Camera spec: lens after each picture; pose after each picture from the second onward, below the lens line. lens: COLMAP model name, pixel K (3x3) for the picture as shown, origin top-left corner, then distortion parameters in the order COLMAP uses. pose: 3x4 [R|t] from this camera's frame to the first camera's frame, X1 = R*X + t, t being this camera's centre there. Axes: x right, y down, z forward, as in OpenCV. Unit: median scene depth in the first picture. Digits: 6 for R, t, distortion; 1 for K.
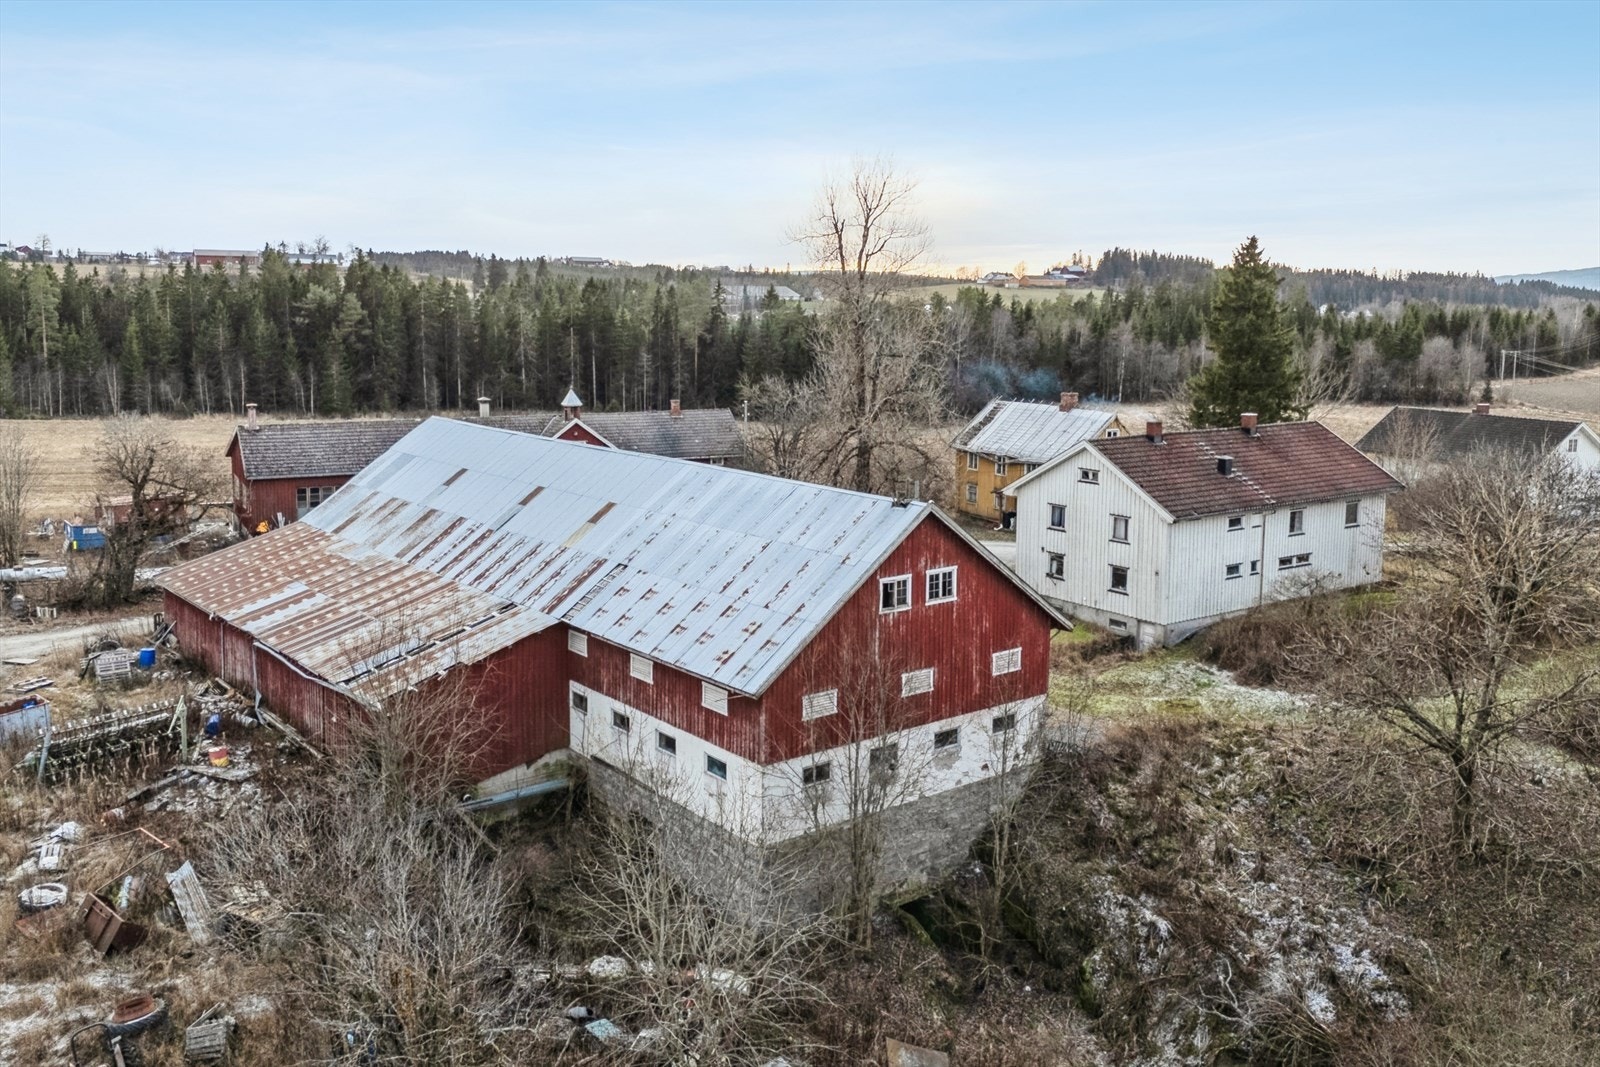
lens RADIAL K [[1419.5, 0, 790.0], [0, 1419.5, 419.7], [0, 0, 1]] dist [0.065187, -0.013584]
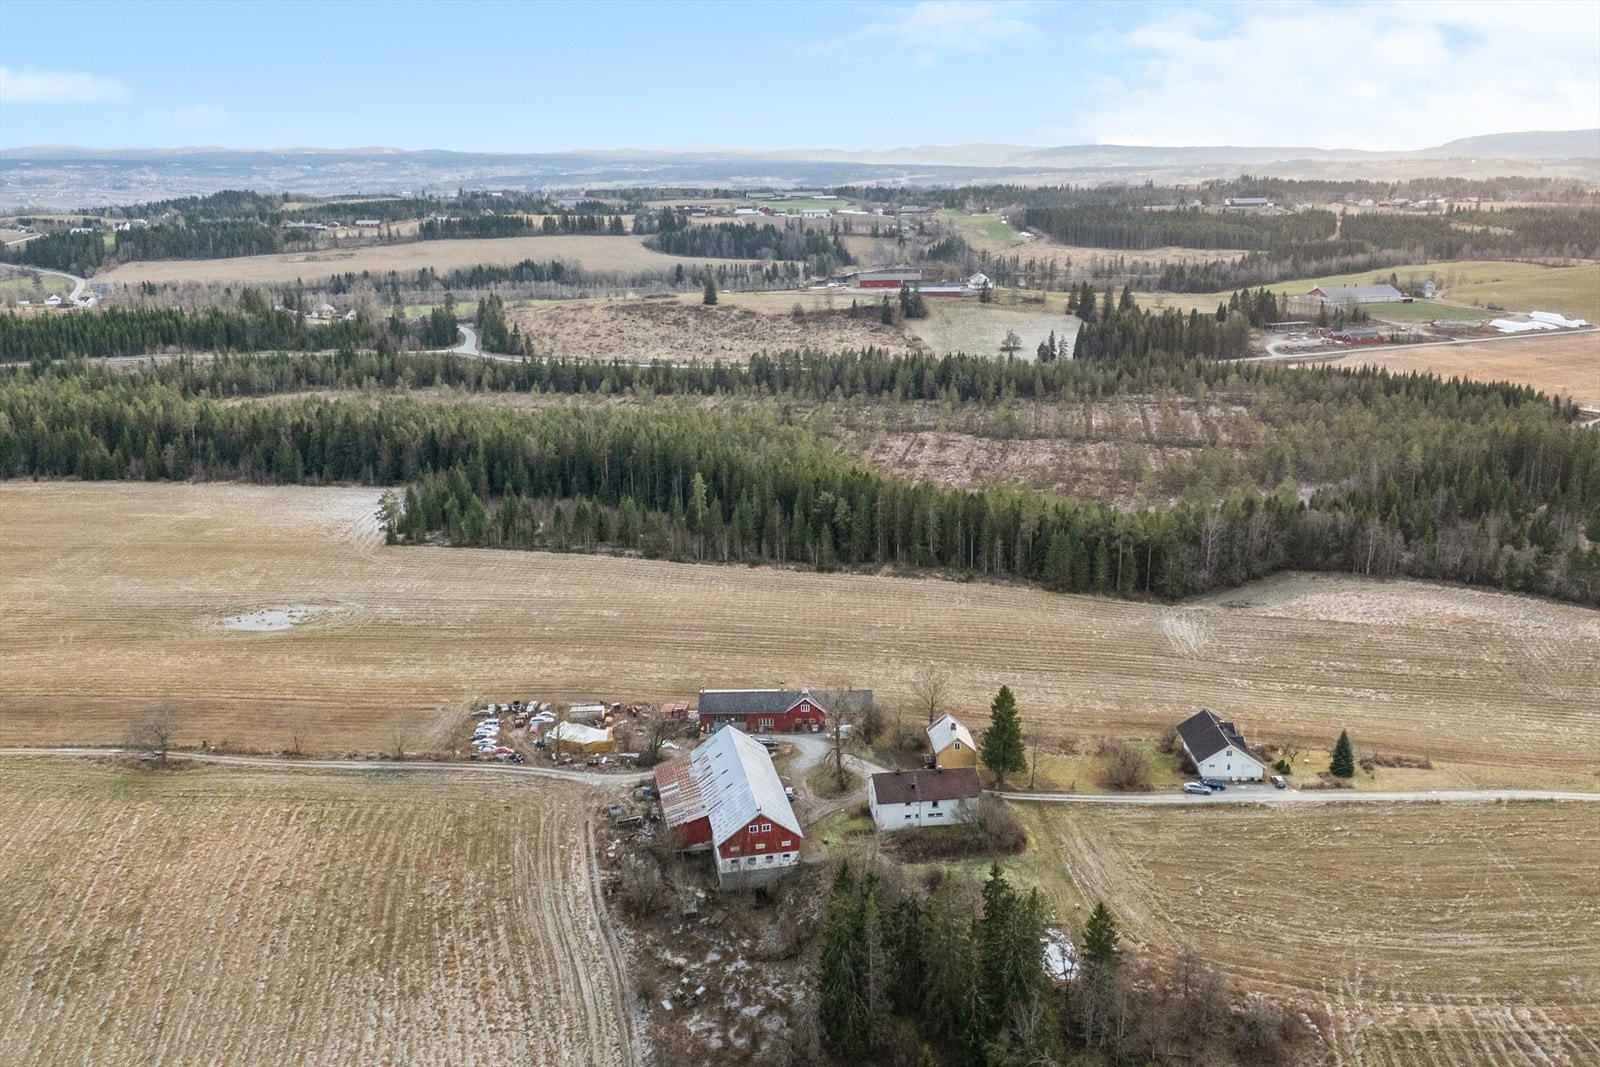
lens RADIAL K [[1419.5, 0, 790.0], [0, 1419.5, 419.7], [0, 0, 1]] dist [0.065187, -0.013584]
pose [[0.885446, 0.062518, -0.460519, 1.634260], [-0.027334, 0.996201, 0.082686, -1.173445], [0.463939, -0.060626, 0.883790, -2.235166]]
